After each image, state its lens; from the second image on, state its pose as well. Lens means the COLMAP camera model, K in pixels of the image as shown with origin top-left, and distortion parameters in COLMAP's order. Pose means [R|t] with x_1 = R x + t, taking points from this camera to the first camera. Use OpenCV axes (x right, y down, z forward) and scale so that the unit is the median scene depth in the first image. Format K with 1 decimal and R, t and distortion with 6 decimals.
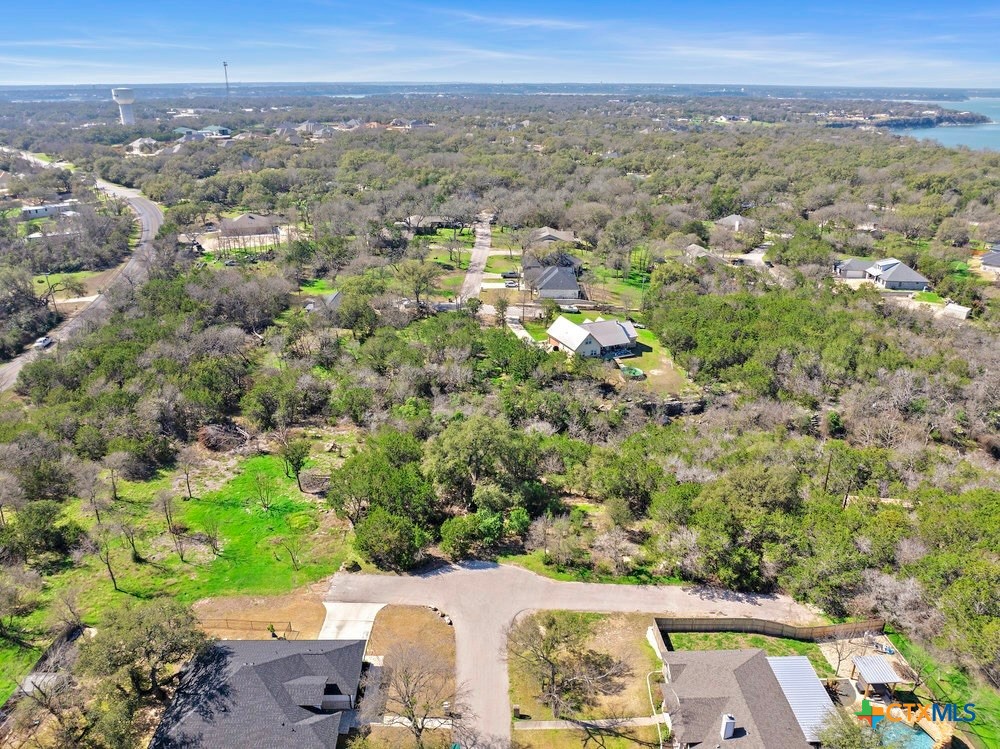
lens RADIAL K [[701.1, 0, 504.1], [0, 701.1, 374.7], [0, 0, 1]] dist [-0.039434, 0.006971]
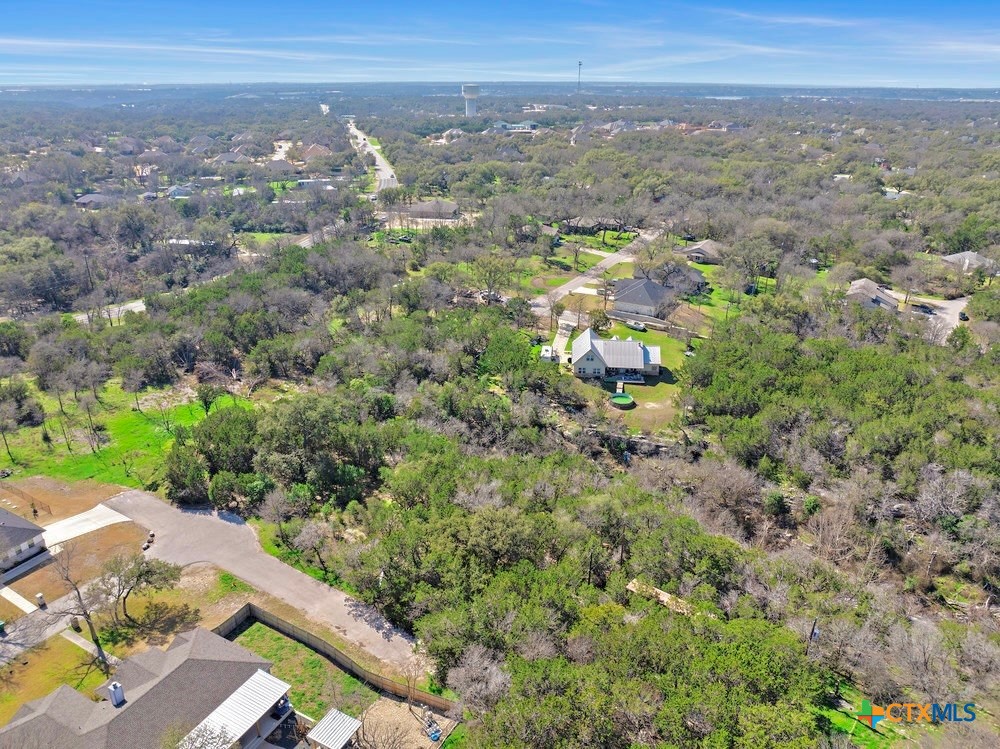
lens RADIAL K [[701.1, 0, 504.1], [0, 701.1, 374.7], [0, 0, 1]] dist [-0.039434, 0.006971]
pose [[0.869709, 0.191165, -0.455041, 0.395164], [-0.191578, 0.980412, 0.045717, -0.040450], [0.454867, 0.047415, 0.889296, 0.103862]]
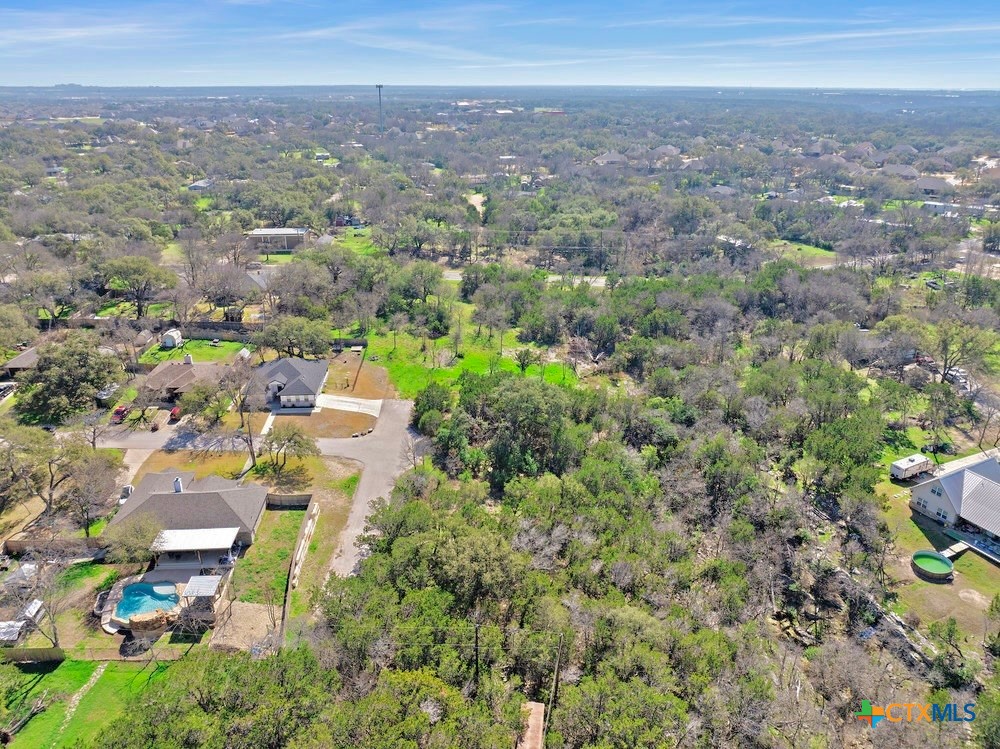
lens RADIAL K [[701.1, 0, 504.1], [0, 701.1, 374.7], [0, 0, 1]] dist [-0.039434, 0.006971]
pose [[0.049891, 0.379989, -0.923645, 0.563179], [-0.387862, 0.859584, 0.332683, -0.170953], [0.920366, 0.341649, 0.190269, 0.421544]]
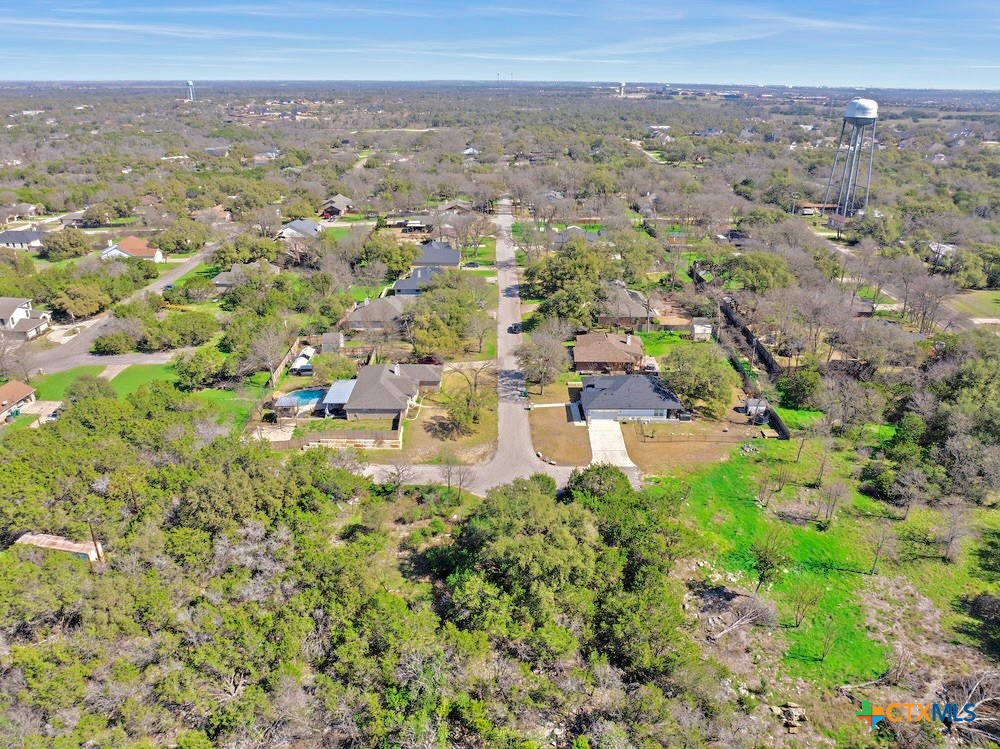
lens RADIAL K [[701.1, 0, 504.1], [0, 701.1, 374.7], [0, 0, 1]] dist [-0.039434, 0.006971]
pose [[-0.999730, -0.021528, 0.008778, -0.007902], [-0.008848, 0.701447, 0.712666, -0.330018], [-0.021500, 0.712396, -0.701448, 0.817079]]
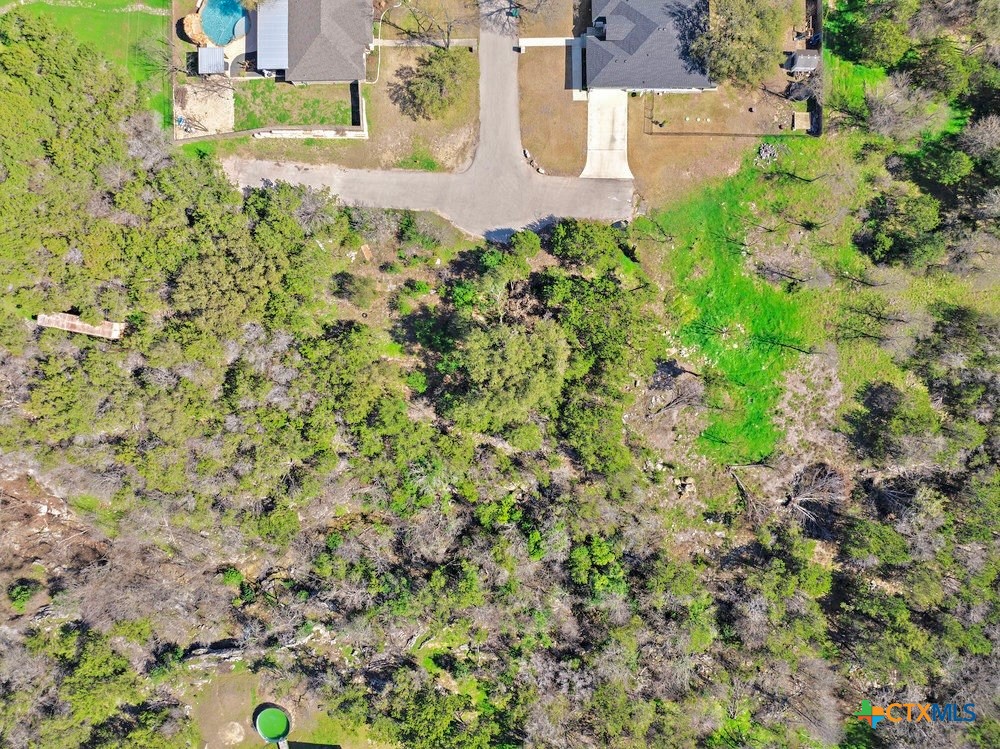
lens RADIAL K [[701.1, 0, 504.1], [0, 701.1, 374.7], [0, 0, 1]] dist [-0.039434, 0.006971]
pose [[-0.999641, -0.019562, -0.018290, -0.010731], [-0.009398, -0.383280, 0.923584, -0.405736], [-0.025077, 0.923425, 0.382959, 0.389382]]
